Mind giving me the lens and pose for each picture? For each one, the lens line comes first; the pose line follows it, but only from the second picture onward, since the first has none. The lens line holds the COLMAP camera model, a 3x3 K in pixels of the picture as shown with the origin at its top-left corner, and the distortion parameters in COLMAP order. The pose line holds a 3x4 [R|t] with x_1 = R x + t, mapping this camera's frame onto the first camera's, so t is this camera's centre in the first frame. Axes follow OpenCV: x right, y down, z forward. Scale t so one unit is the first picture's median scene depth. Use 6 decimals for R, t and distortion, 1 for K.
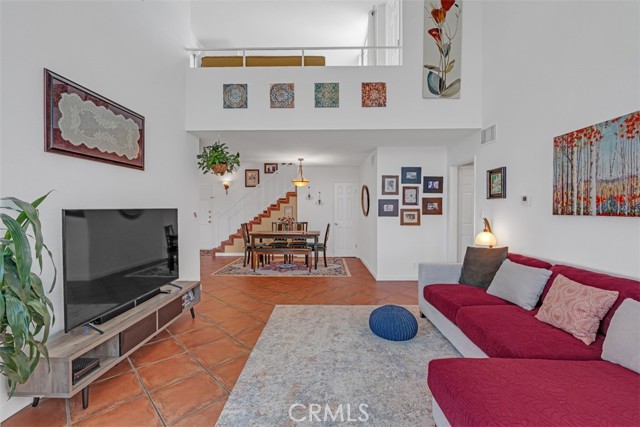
lens RADIAL K [[282.7, 0, 322.6], [0, 282.7, 211.1], [0, 0, 1]] dist [-0.002367, 0.000110]
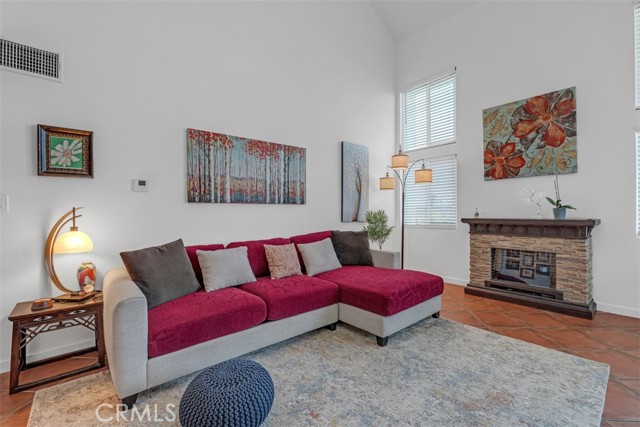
lens RADIAL K [[282.7, 0, 322.6], [0, 282.7, 211.1], [0, 0, 1]] dist [-0.002367, 0.000110]
pose [[-0.660648, 0.000235, 0.750696, -0.216917], [0.009681, 0.999919, 0.008206, 0.031104], [-0.750633, 0.012688, -0.660597, 0.977681]]
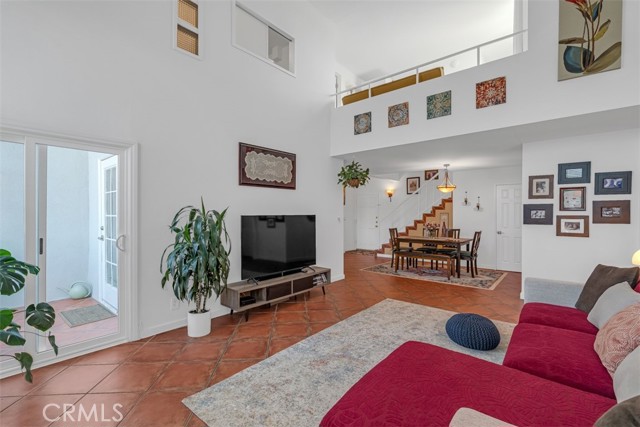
lens RADIAL K [[289.5, 0, 320.0], [0, 289.5, 213.5], [0, 0, 1]] dist [-0.002479, -0.000181]
pose [[0.772715, -0.000858, -0.634753, 0.386162], [-0.006642, 0.999933, -0.009437, -0.001826], [0.634719, 0.011508, 0.772658, -0.096519]]
